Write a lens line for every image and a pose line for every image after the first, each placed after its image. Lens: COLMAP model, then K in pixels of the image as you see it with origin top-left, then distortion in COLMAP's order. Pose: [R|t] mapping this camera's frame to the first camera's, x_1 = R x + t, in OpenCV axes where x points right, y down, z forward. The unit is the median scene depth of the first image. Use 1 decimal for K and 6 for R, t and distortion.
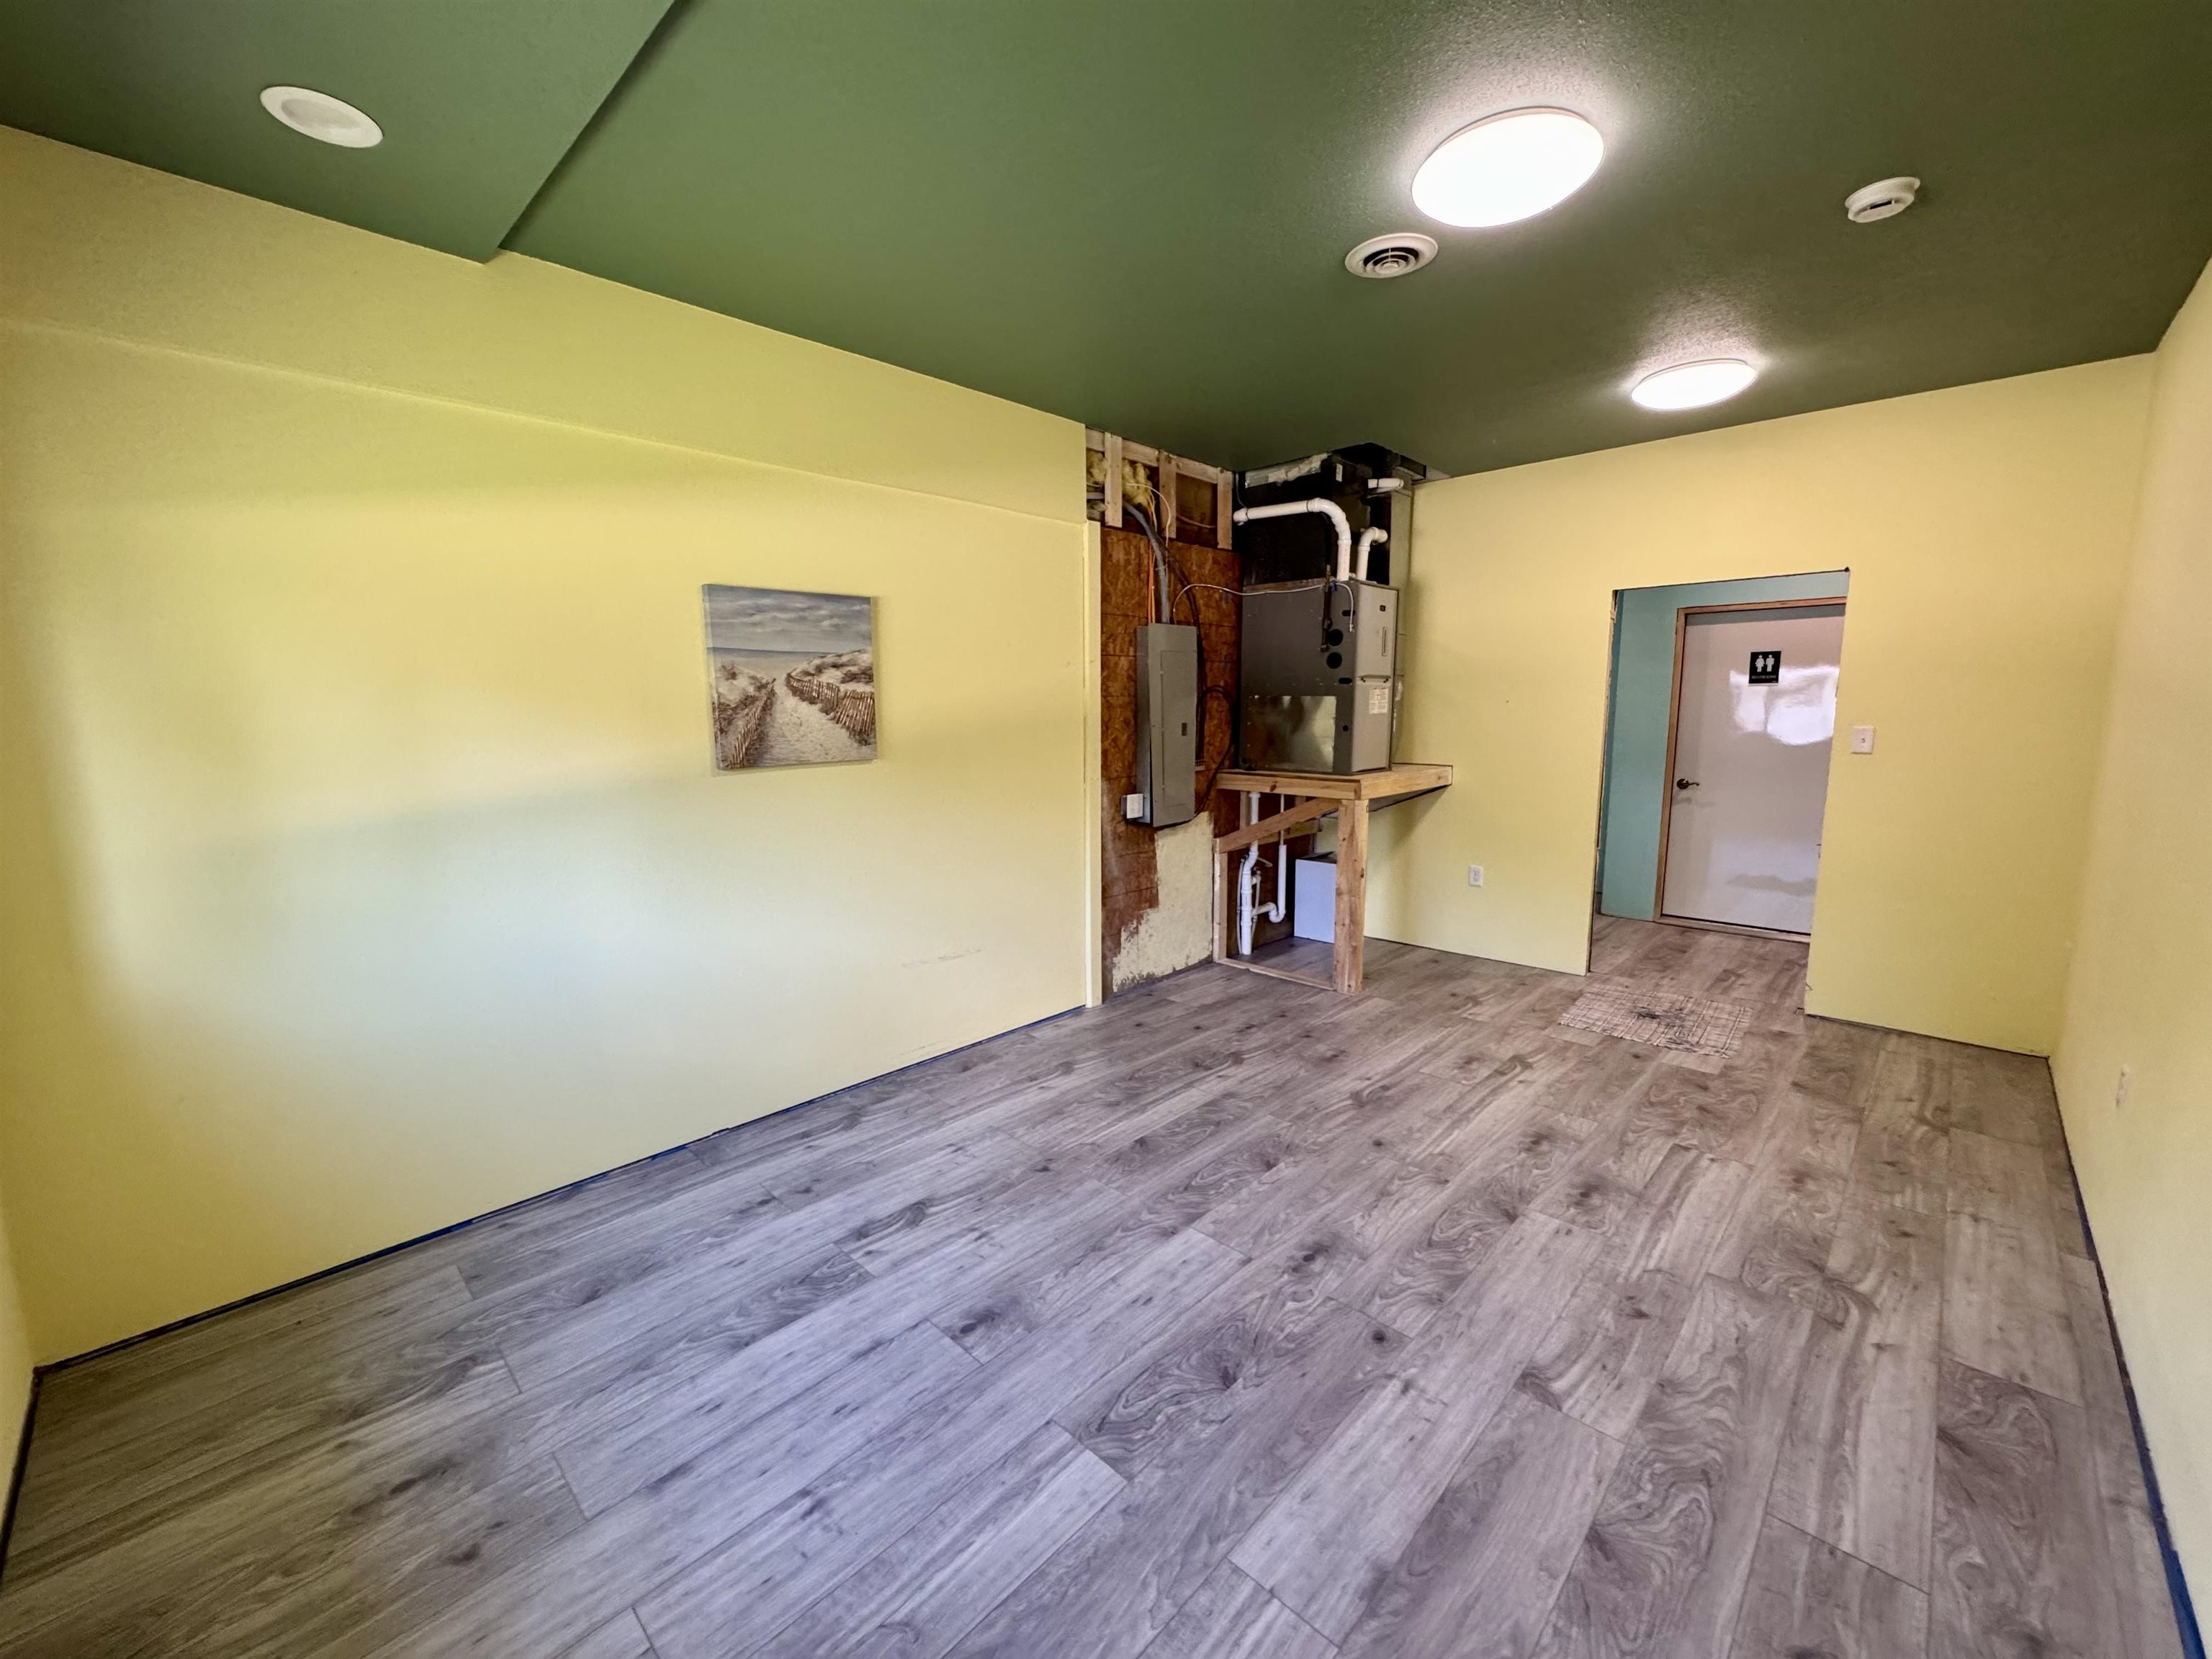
lens RADIAL K [[885.4, 0, 1107.7], [0, 885.4, 815.3], [0, 0, 1]] dist [-0.003959, 0.000326]
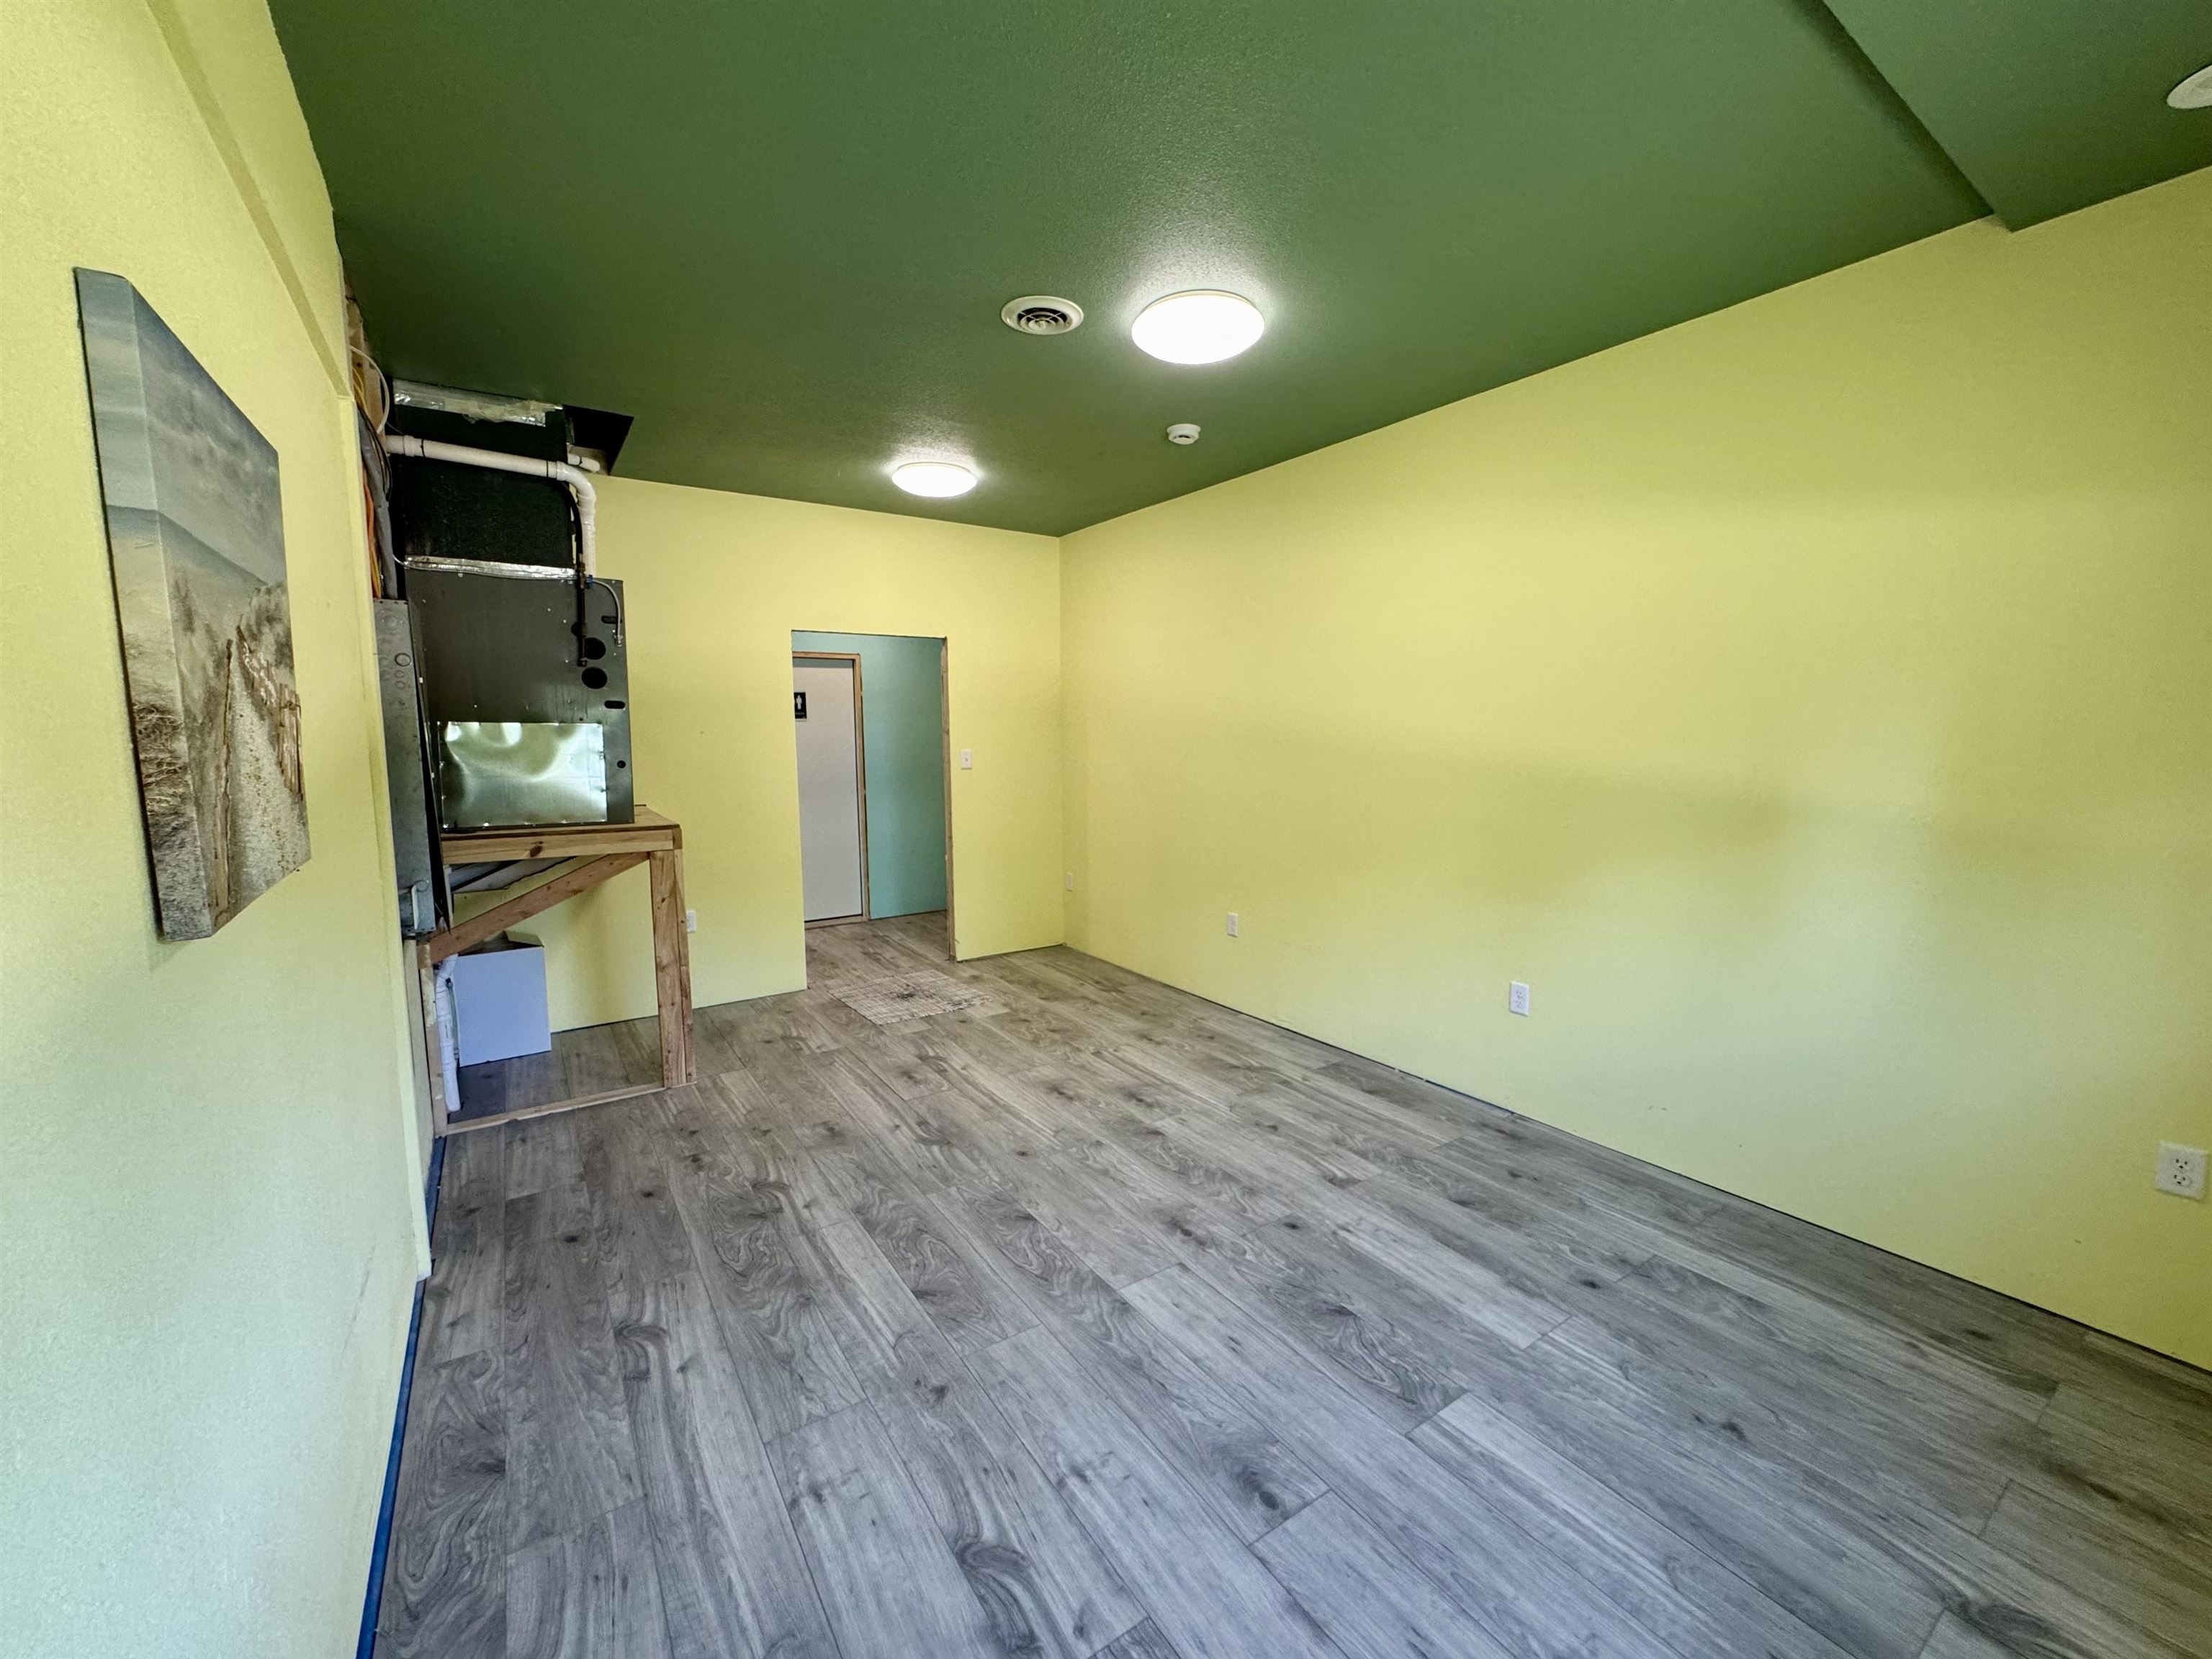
lens RADIAL K [[885.4, 0, 1089.8], [0, 885.4, 831.0], [0, 0, 1]] dist [-0.003959, 0.000326]
pose [[0.215342, -0.102560, 0.971138, -0.669450], [0.127000, 0.988965, 0.076282, -0.074814], [-0.968245, 0.106907, 0.225991, 0.672026]]
